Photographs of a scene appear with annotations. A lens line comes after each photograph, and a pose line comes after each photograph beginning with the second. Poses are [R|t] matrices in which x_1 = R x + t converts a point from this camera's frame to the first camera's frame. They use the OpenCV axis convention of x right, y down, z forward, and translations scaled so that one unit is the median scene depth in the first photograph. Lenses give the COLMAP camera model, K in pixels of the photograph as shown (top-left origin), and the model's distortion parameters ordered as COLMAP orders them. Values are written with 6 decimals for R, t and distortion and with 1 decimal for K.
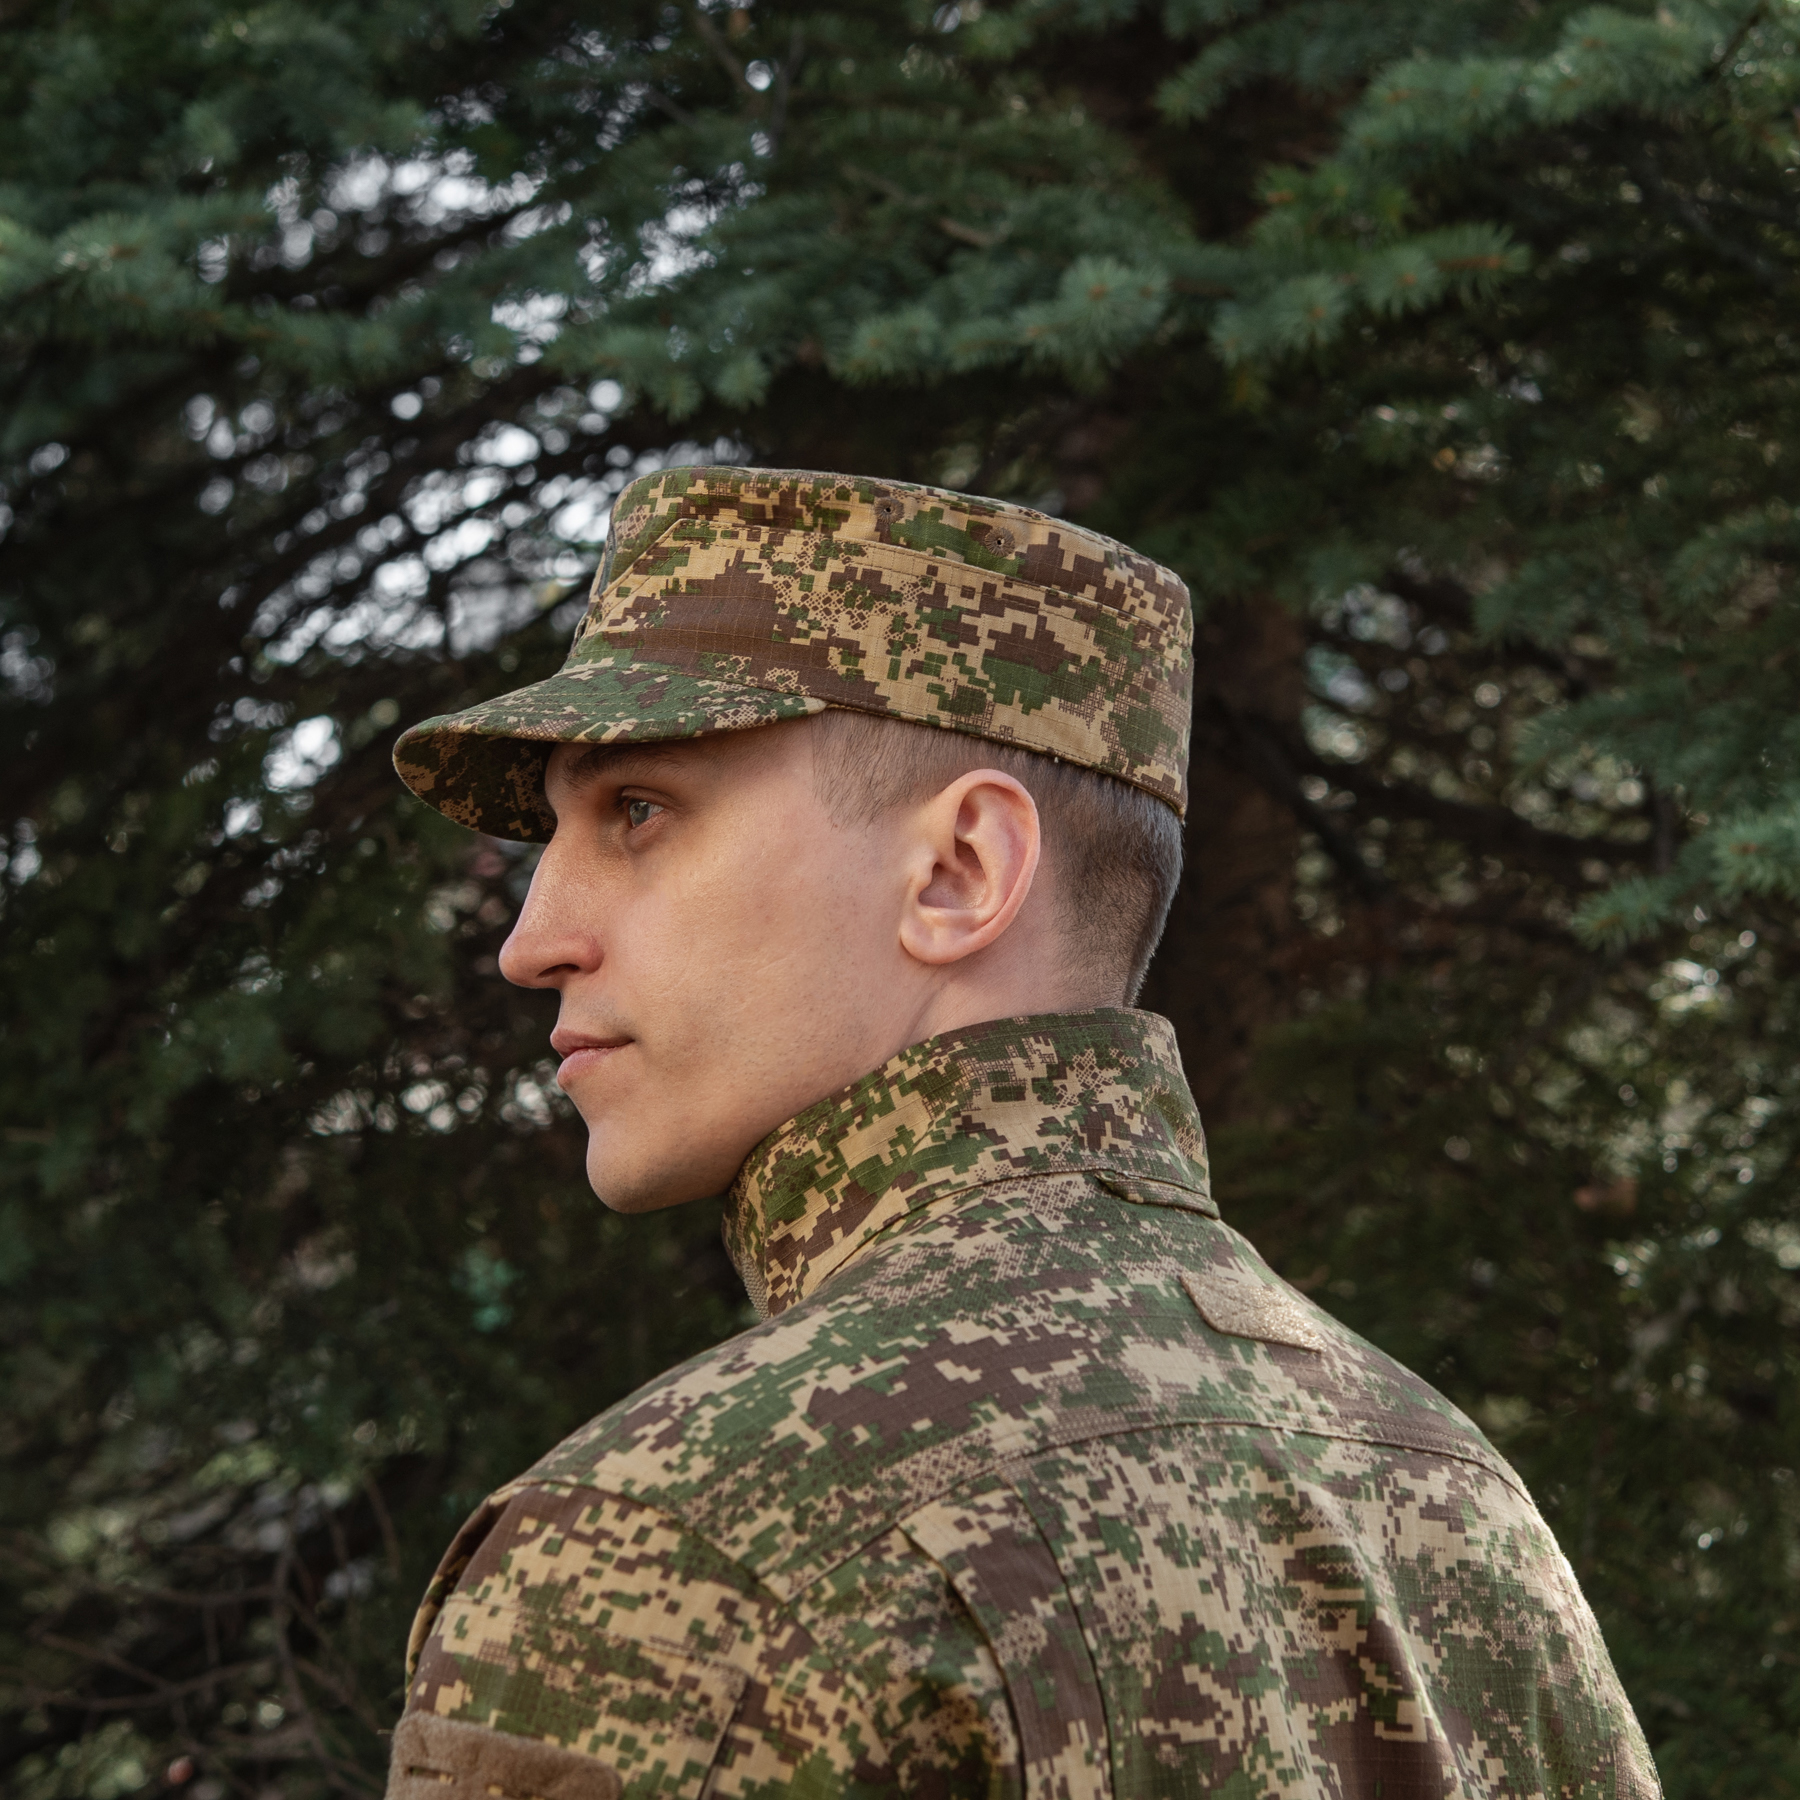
lens RADIAL K [[5578.4, 0, 896.9], [0, 5578.4, 900.2], [0, 0, 1]] dist [-0.117442, 0.000000]
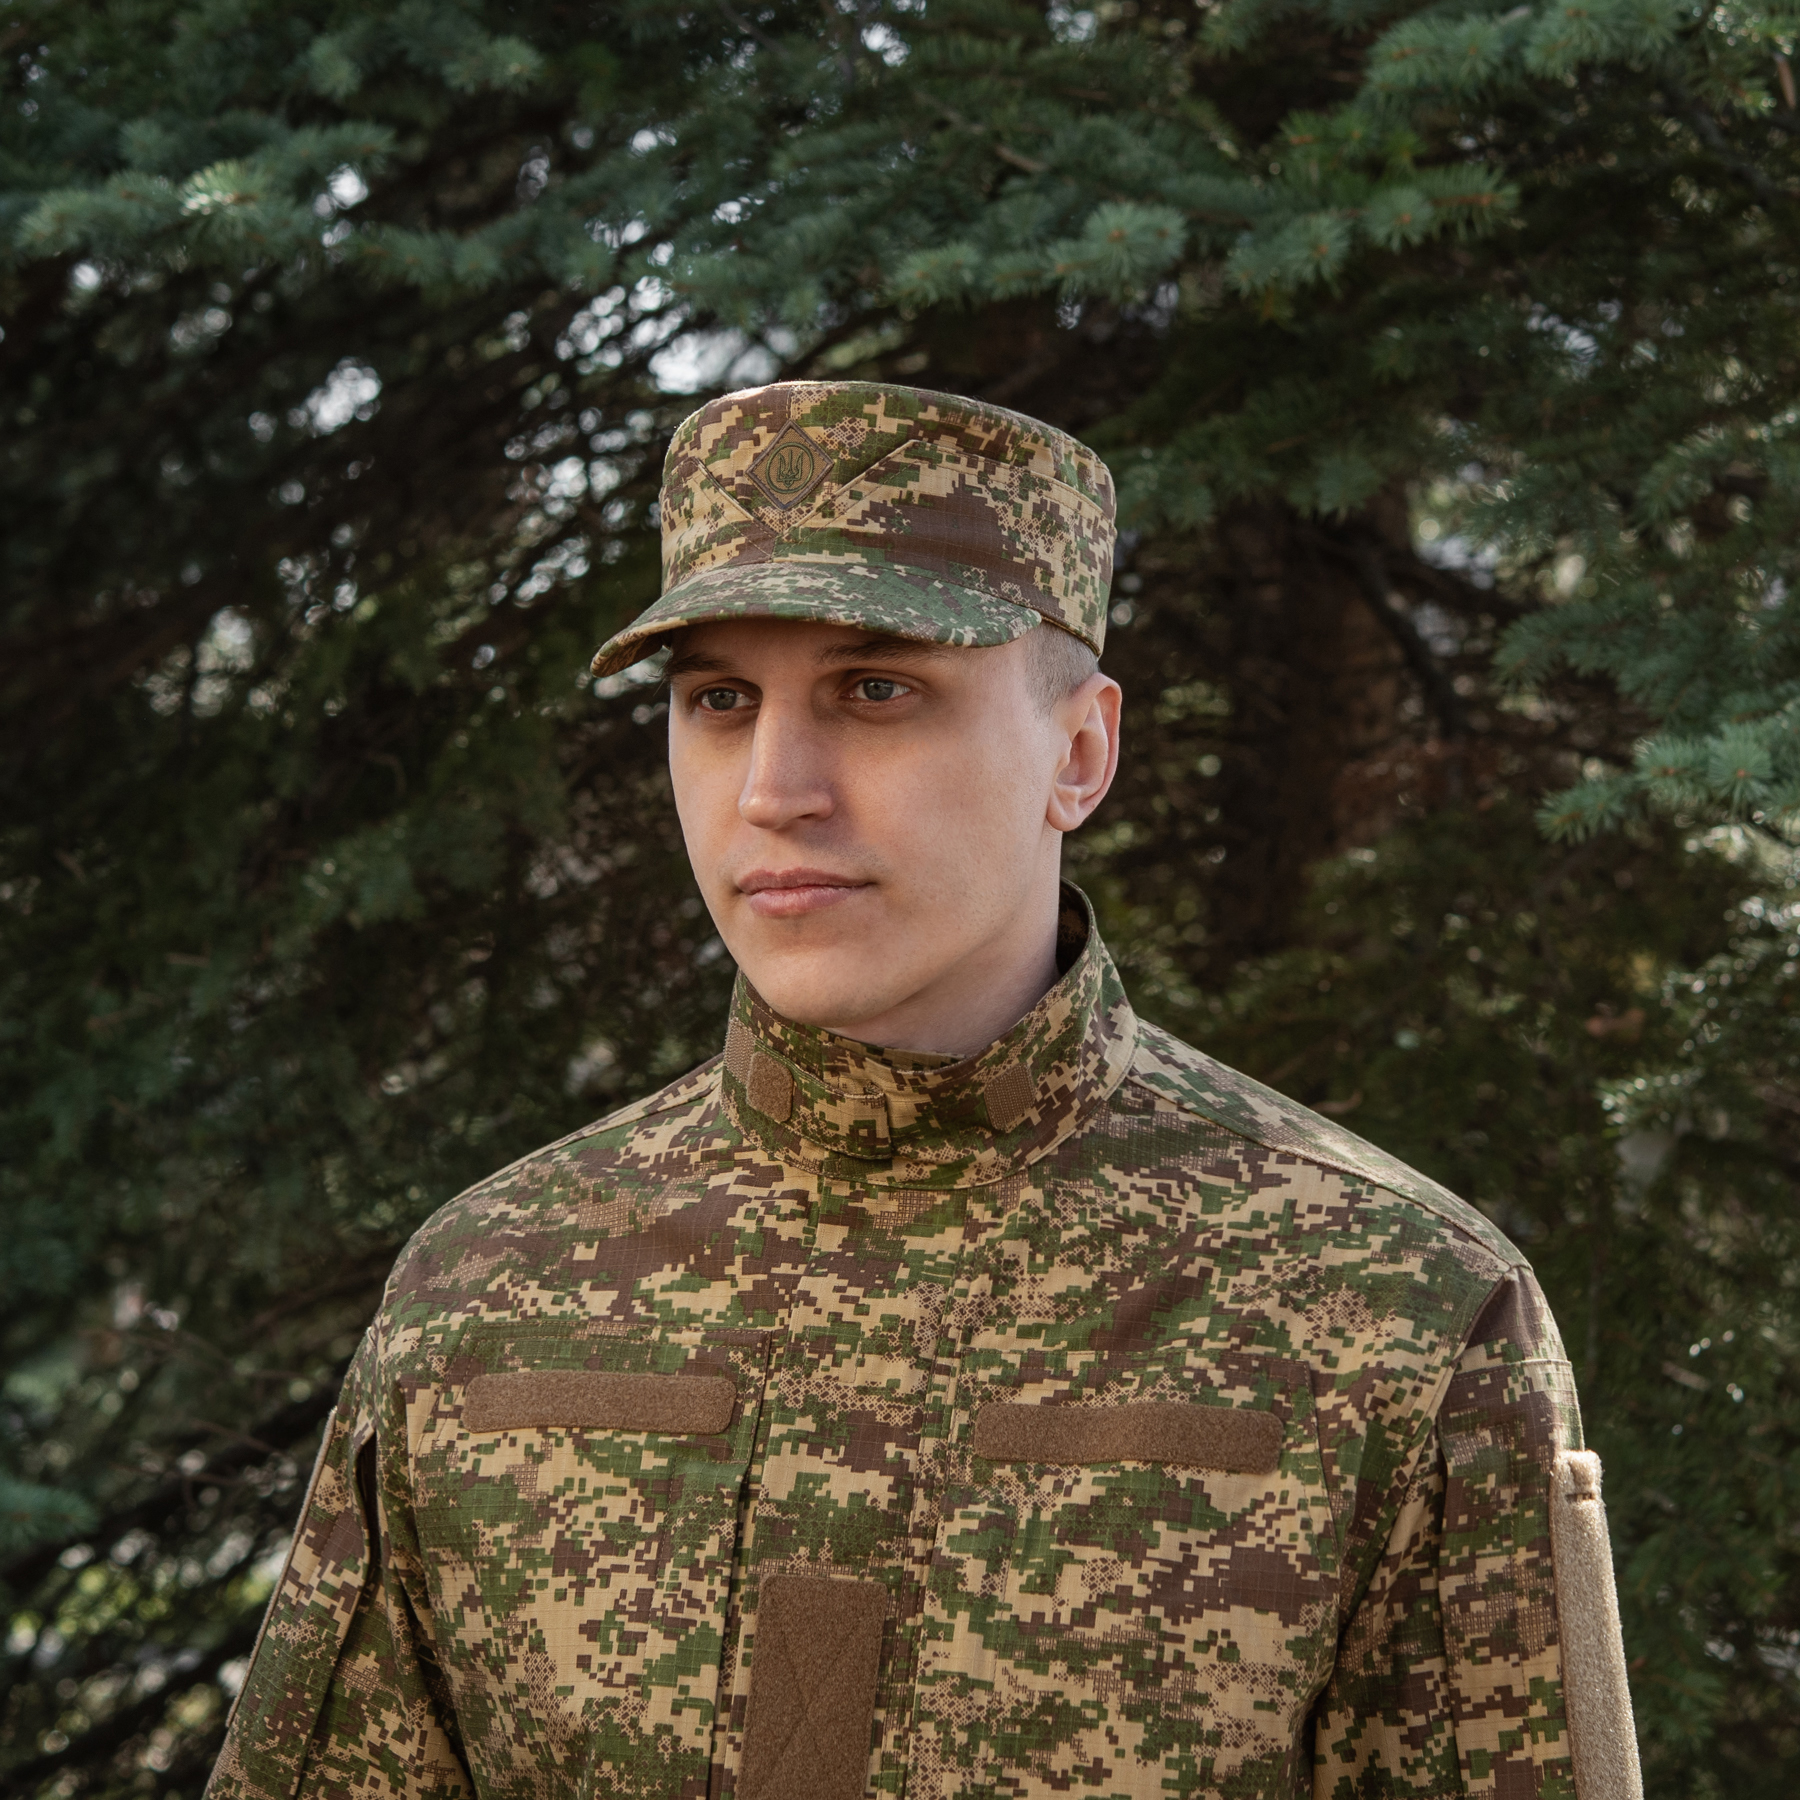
lens RADIAL K [[5578.4, 0, 895.5], [0, 5578.4, 897.8], [0, 0, 1]] dist [-0.117442, 0.000000]
pose [[0.596592, 0.000904, 0.802544, -0.993573], [-0.116061, 0.989584, 0.085163, -0.073261], [-0.794108, -0.143952, 0.590483, 0.298318]]
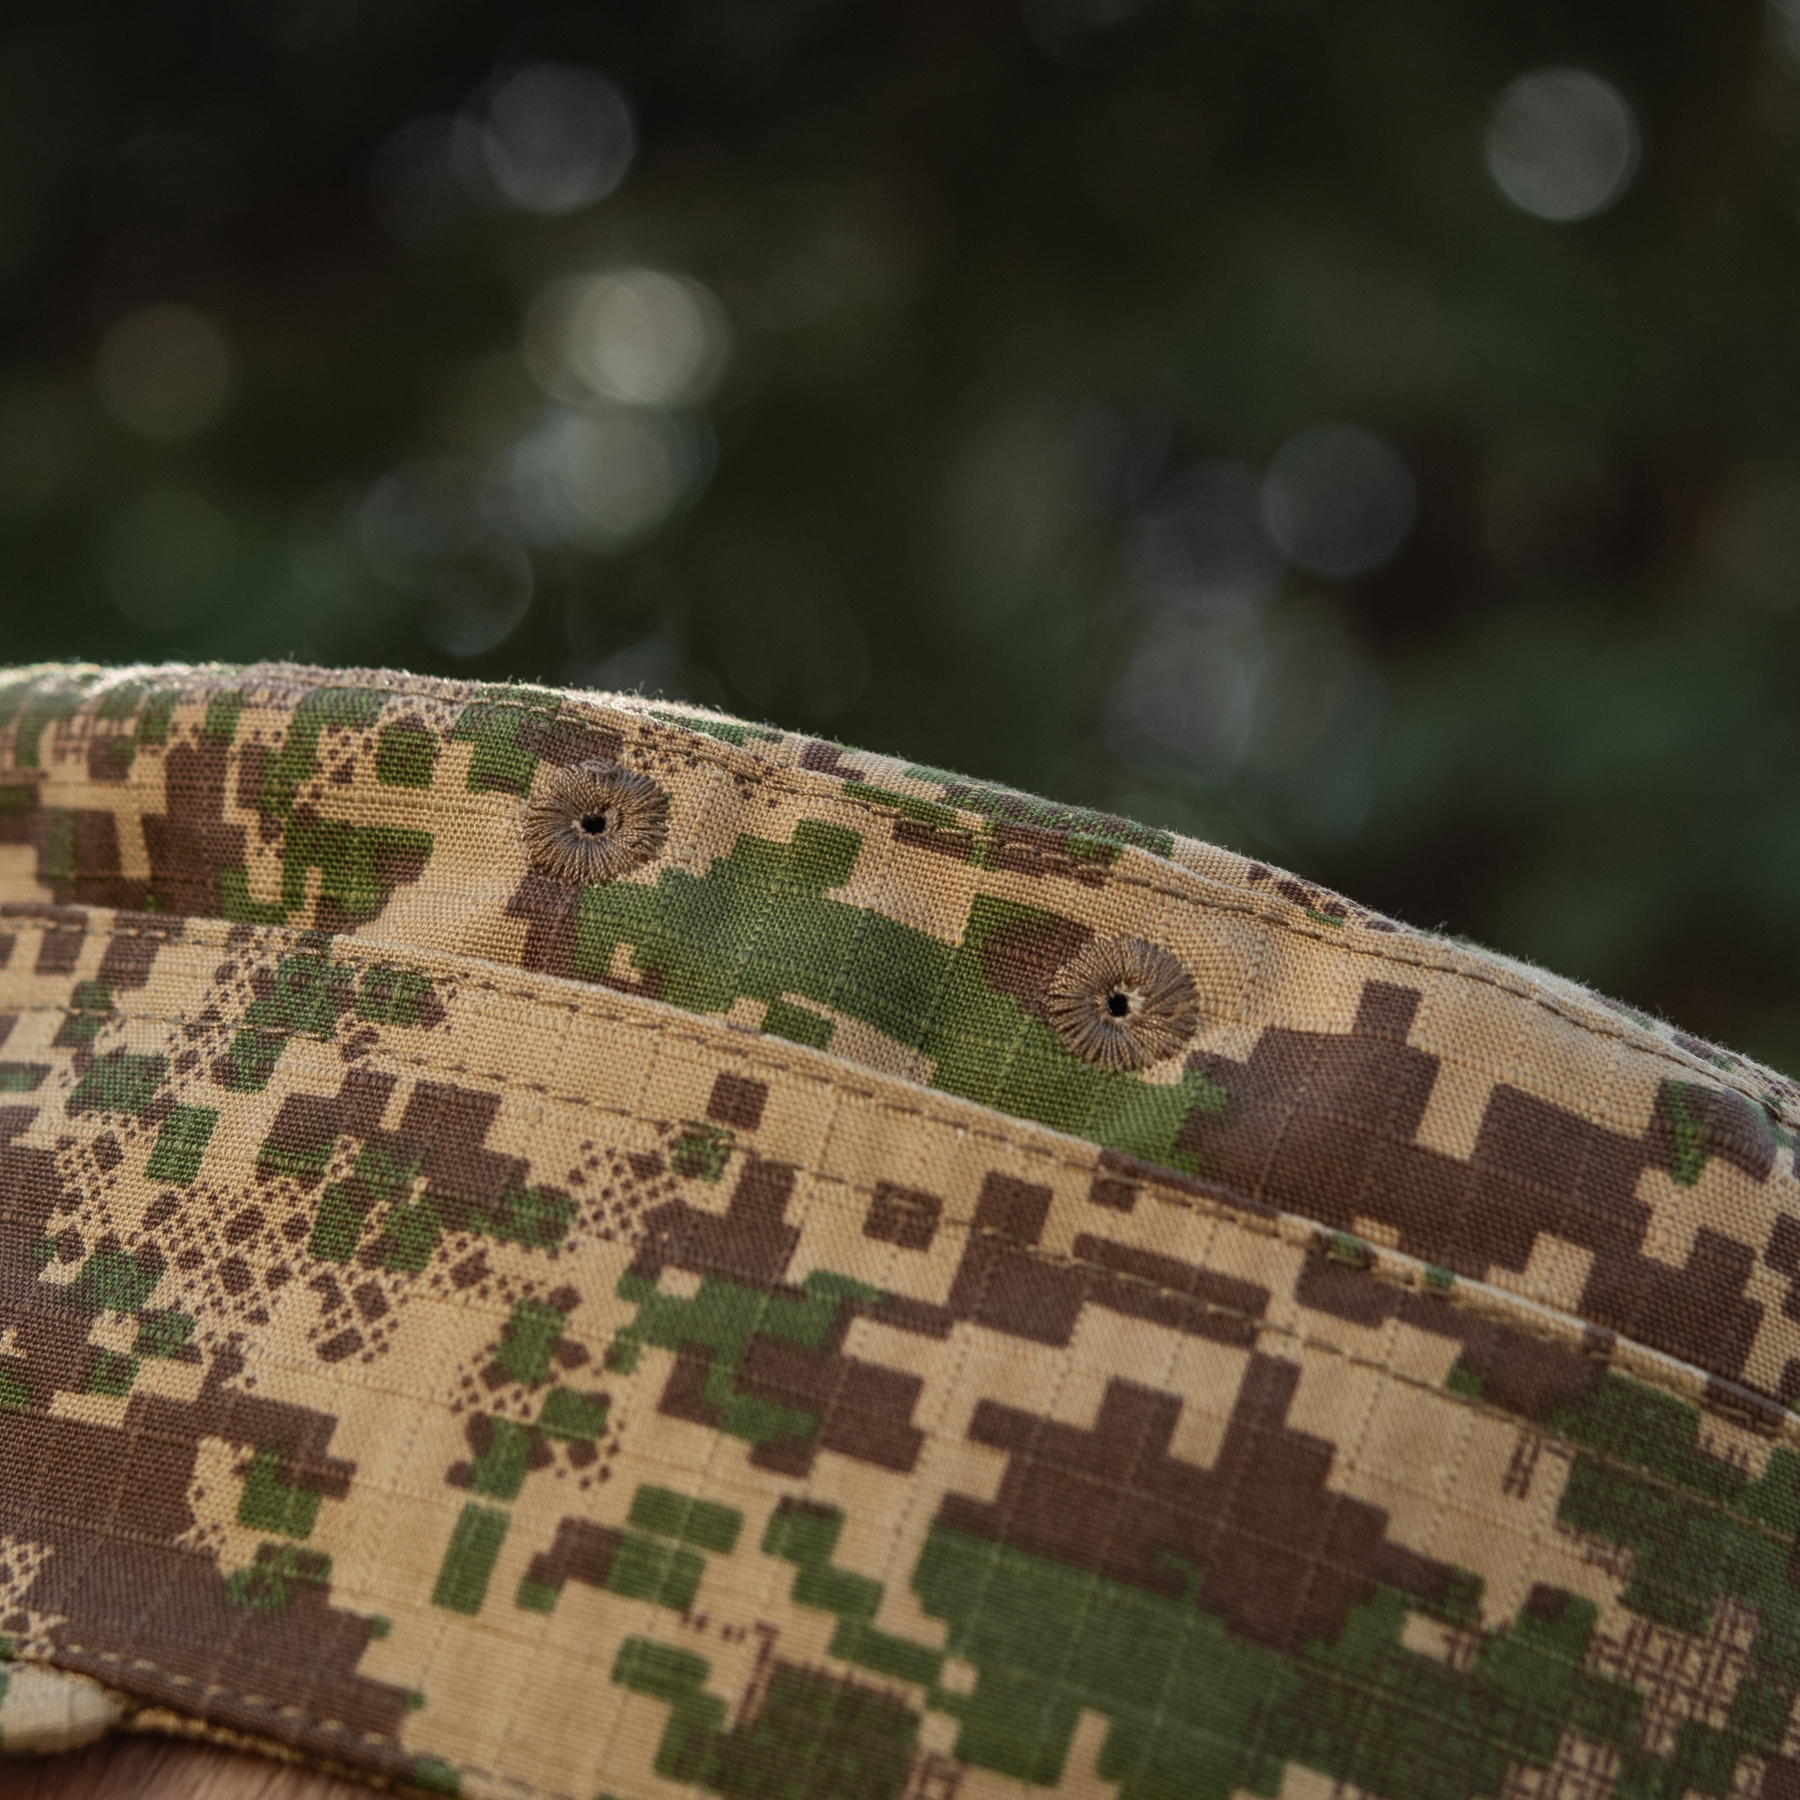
lens RADIAL K [[5578.4, 0, 917.3], [0, 5578.4, 907.0], [0, 0, 1]] dist [-0.117442, 0.000000]
pose [[0.946485, 0.015677, -0.322368, 0.078197], [-0.092832, 0.969835, -0.225393, -0.020474], [0.309110, 0.243257, 0.919389, 0.809569]]
